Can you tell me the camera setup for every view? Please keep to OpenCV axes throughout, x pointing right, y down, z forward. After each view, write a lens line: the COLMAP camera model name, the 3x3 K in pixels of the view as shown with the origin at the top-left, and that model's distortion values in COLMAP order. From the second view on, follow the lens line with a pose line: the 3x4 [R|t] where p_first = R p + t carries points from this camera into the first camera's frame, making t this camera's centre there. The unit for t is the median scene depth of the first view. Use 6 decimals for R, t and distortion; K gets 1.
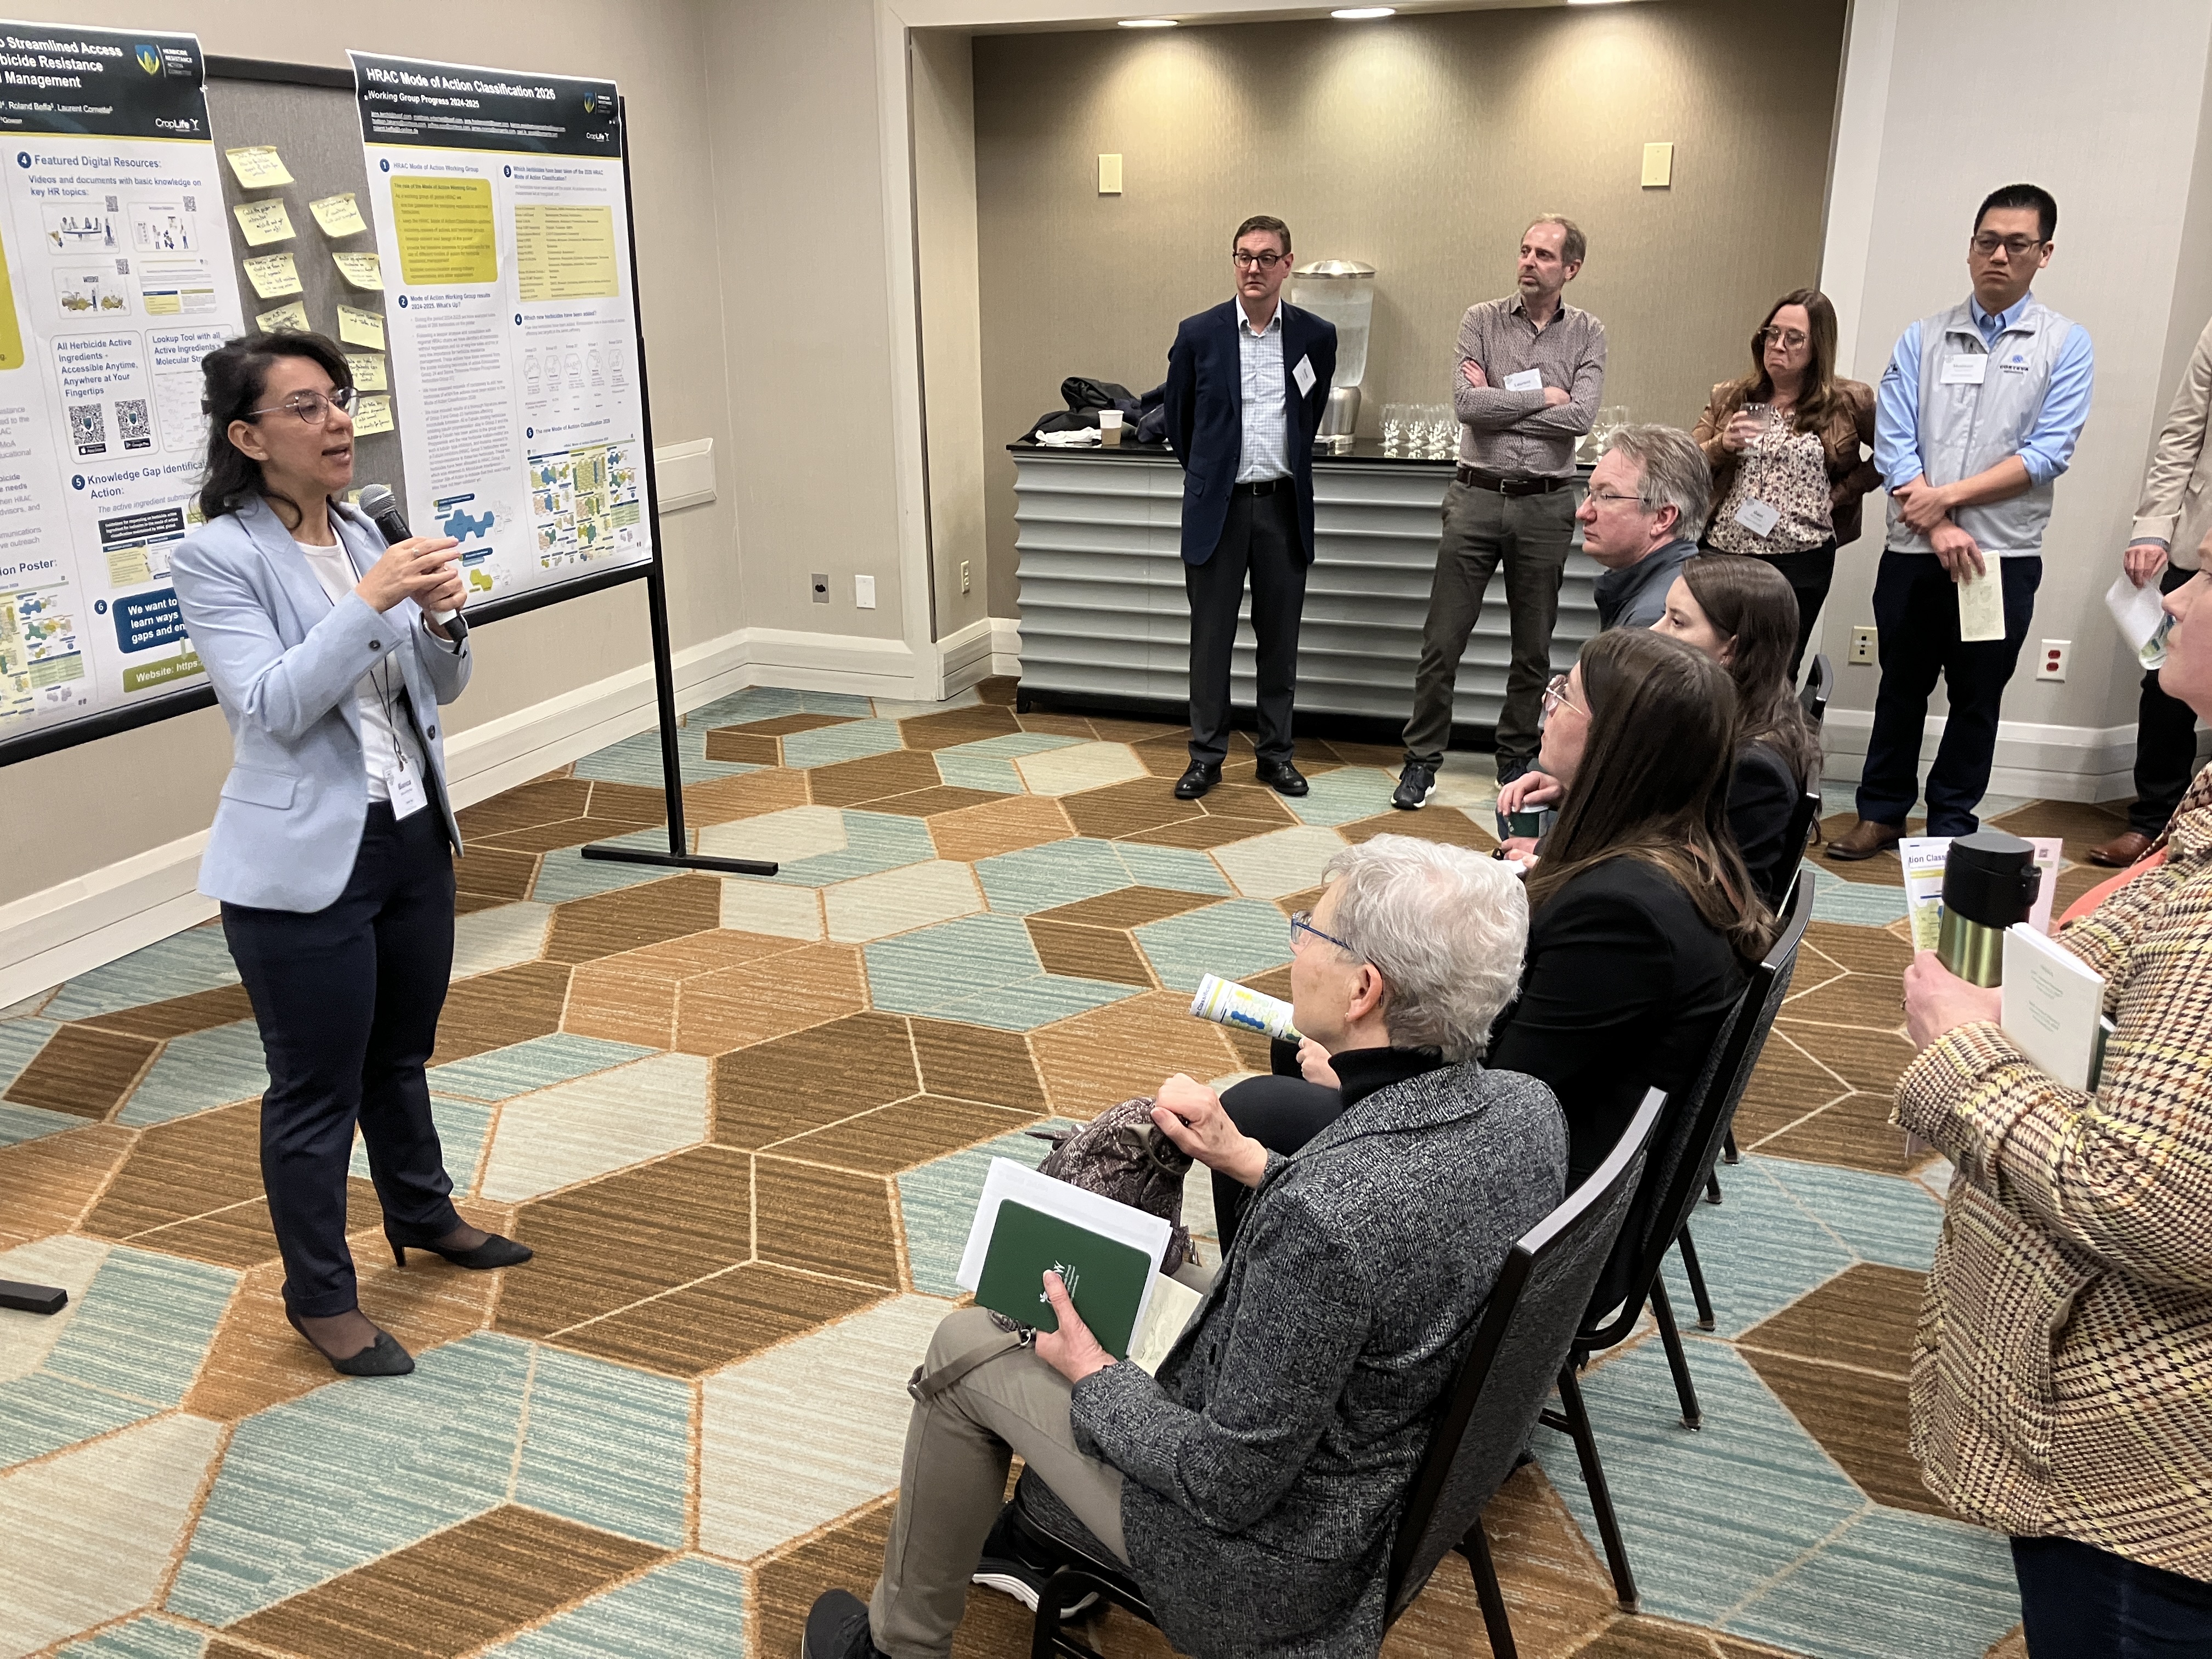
lens RADIAL K [[1800.2, 0, 1106.0], [0, 1800.2, 829.5], [0, 0, 1]] dist [-0.055993, 0.128377]
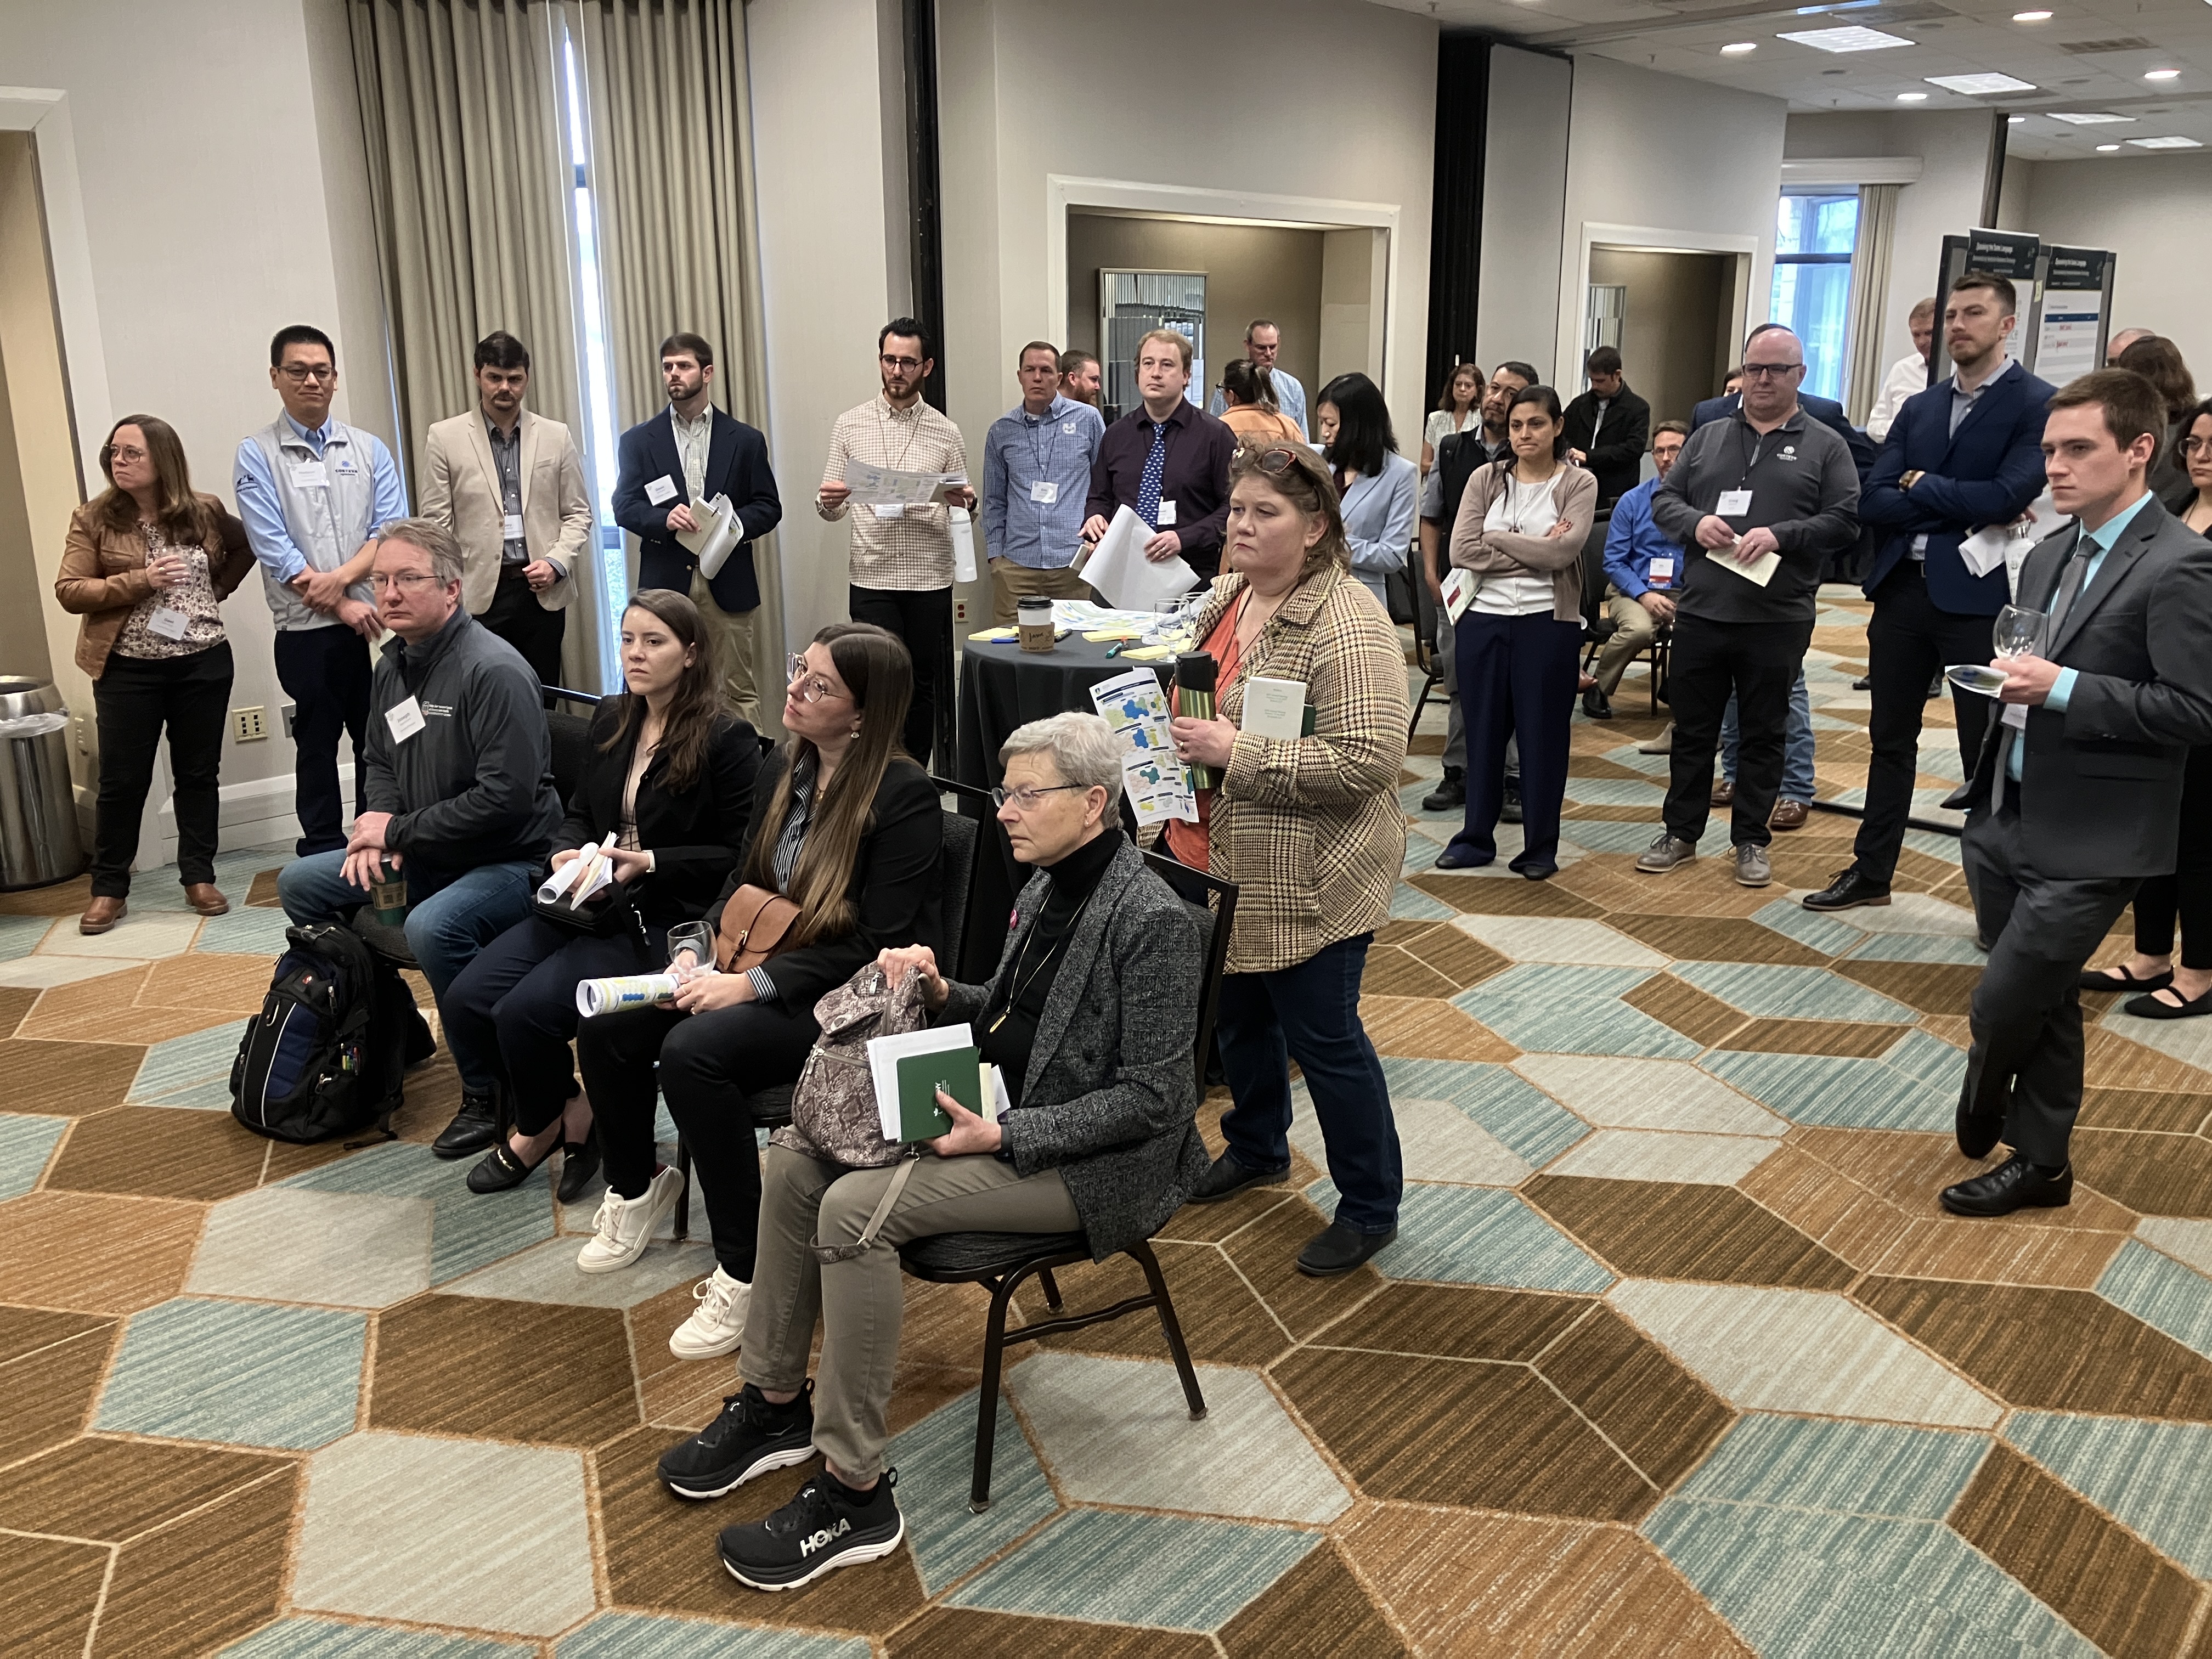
lens RADIAL K [[1796.0, 0, 1105.9], [0, 1796.0, 767.7], [0, 0, 1]] dist [0.001321, -0.000328]
pose [[0.347403, -0.209314, 0.914056, -0.516149], [0.300656, 0.948170, 0.102856, -0.038805], [-0.888210, 0.239084, 0.392329, 0.115308]]
